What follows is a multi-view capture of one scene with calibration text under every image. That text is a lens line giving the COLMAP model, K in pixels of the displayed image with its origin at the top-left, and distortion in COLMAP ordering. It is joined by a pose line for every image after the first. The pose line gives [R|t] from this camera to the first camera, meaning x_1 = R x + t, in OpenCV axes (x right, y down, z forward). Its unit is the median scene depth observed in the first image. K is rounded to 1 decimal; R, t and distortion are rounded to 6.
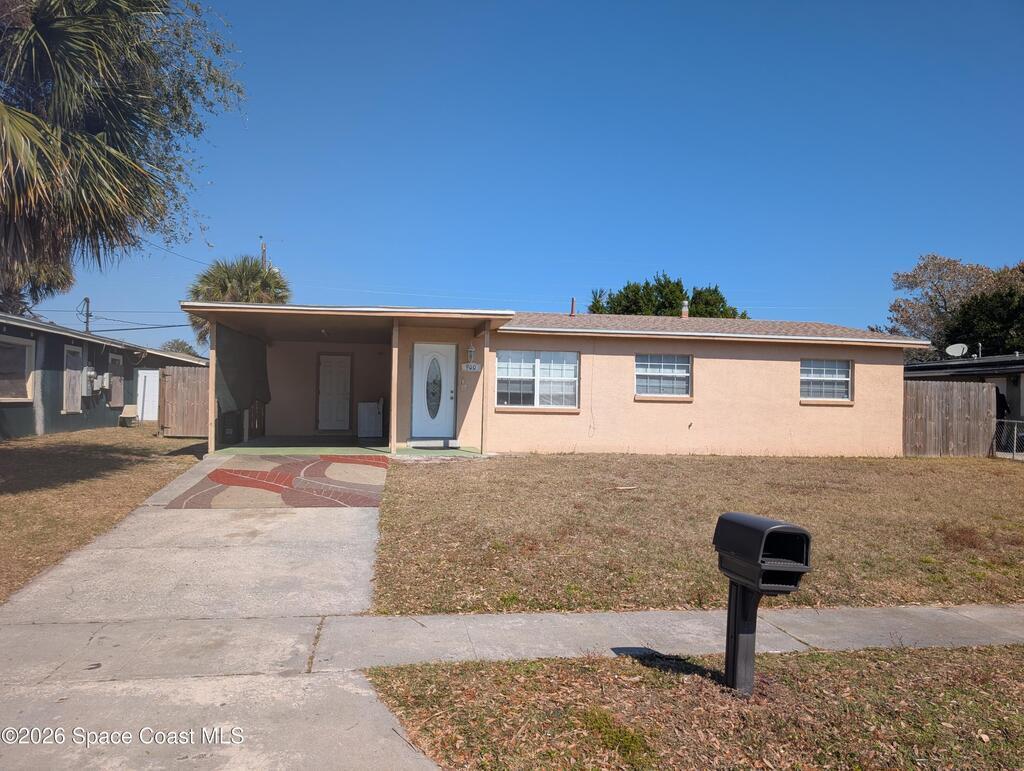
lens RADIAL K [[737.6, 0, 509.5], [0, 737.6, 374.8], [0, 0, 1]] dist [0.023371, -0.019276]
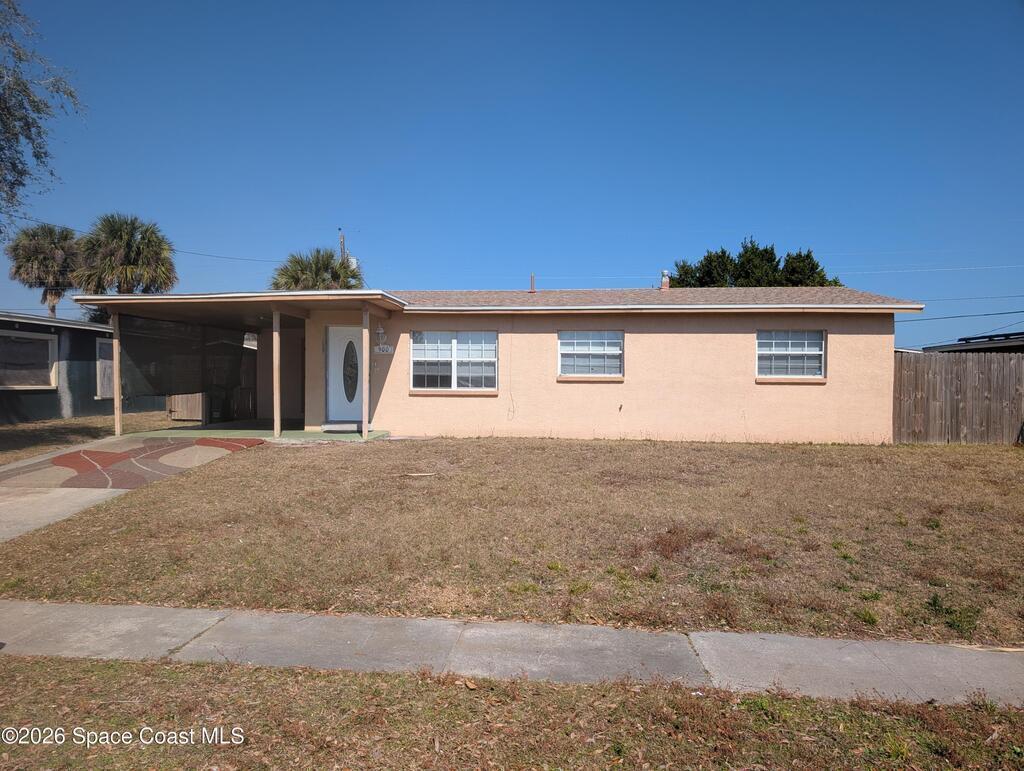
lens RADIAL K [[737.6, 0, 511.9], [0, 737.6, 392.5], [0, 0, 1]] dist [0.023371, -0.019276]
pose [[0.966462, -0.009238, -0.256644, 0.335402], [0.021486, 0.998758, 0.044960, 0.005814], [0.255910, -0.048967, 0.965460, 0.083197]]
